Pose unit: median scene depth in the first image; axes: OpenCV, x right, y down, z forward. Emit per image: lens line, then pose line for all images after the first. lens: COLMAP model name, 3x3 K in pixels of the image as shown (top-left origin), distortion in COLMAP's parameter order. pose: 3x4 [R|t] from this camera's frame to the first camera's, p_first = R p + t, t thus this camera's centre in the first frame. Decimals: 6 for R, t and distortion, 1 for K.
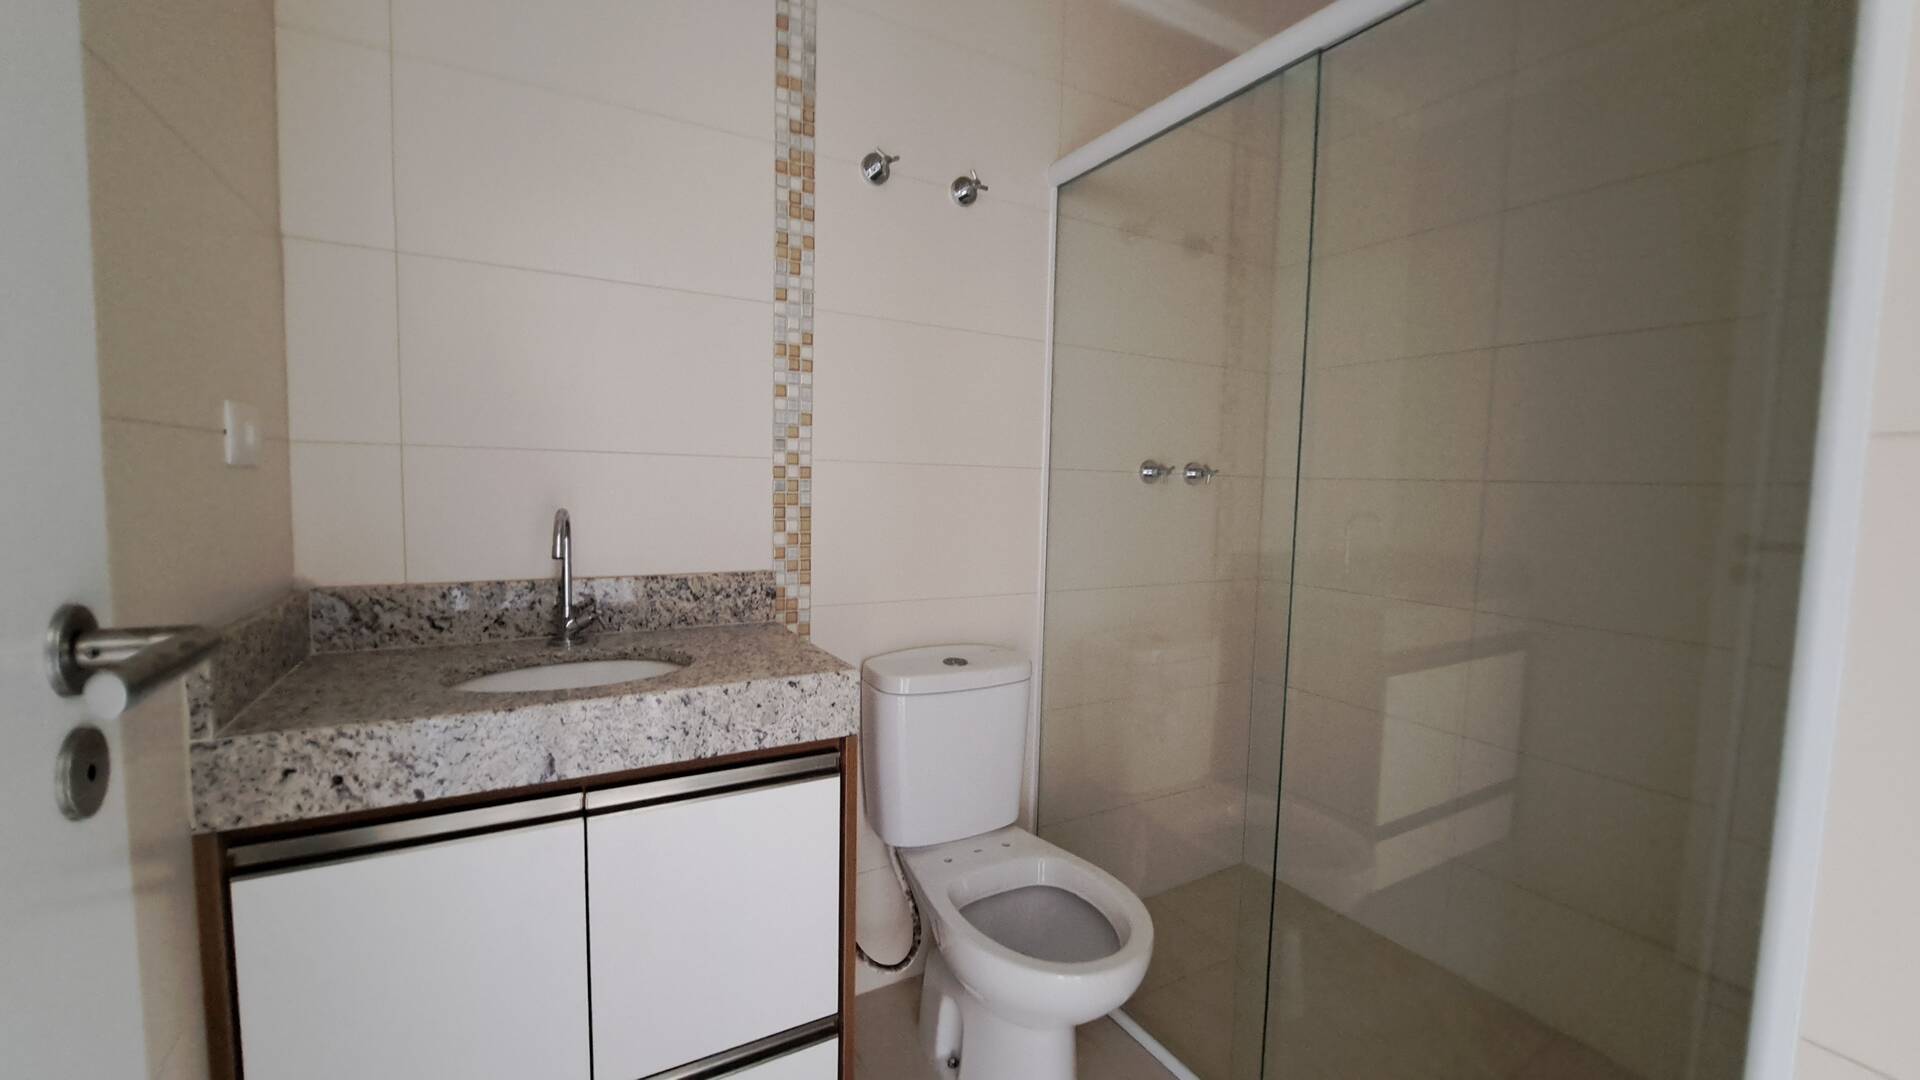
lens RADIAL K [[761.4, 0, 960.0], [0, 761.4, 540.0], [0, 0, 1]] dist [-0.001304, -0.000303]
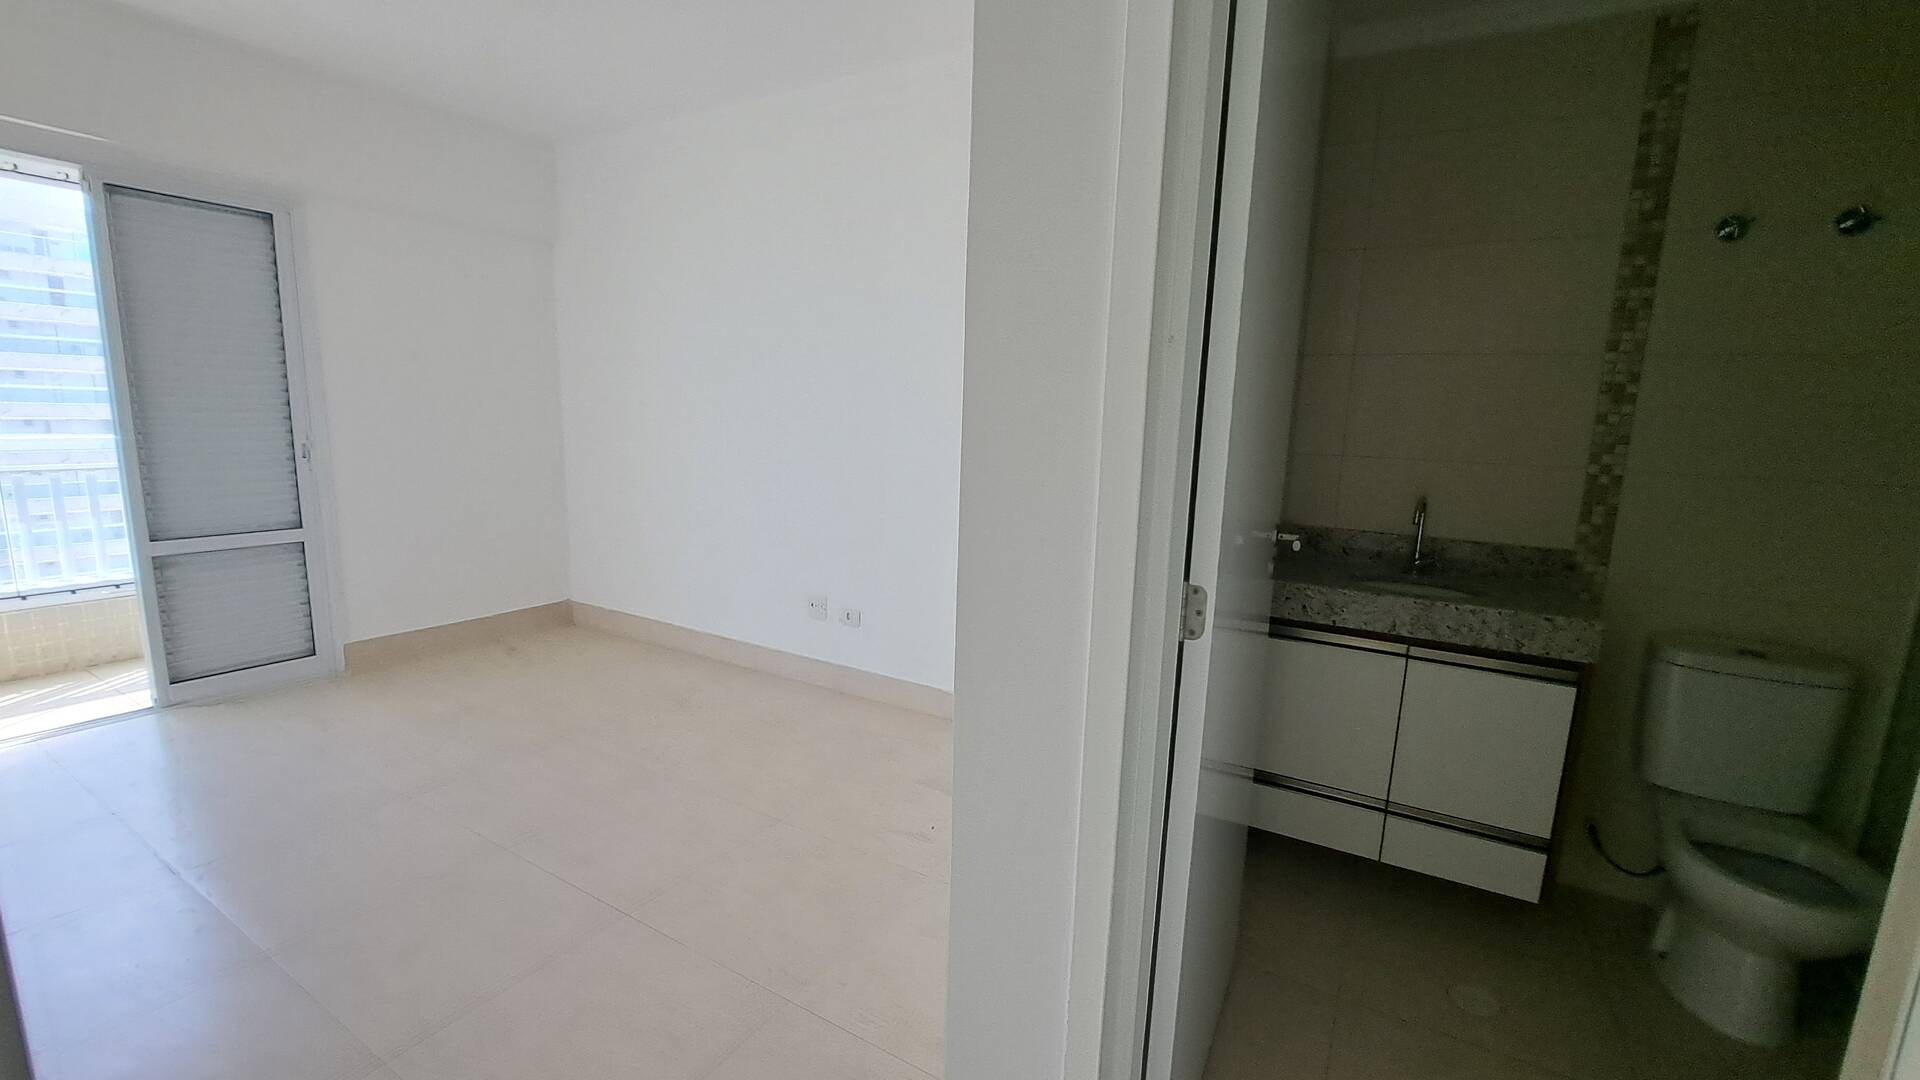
lens RADIAL K [[771.3, 0, 960.3], [0, 771.3, 536.8], [0, 0, 1]] dist [-0.013796, 0.000100]
pose [[0.497355, 0.130574, -0.857664, 0.384428], [-0.087407, 0.991120, 0.100205, -0.026181], [0.863132, 0.025128, 0.504352, -0.650339]]
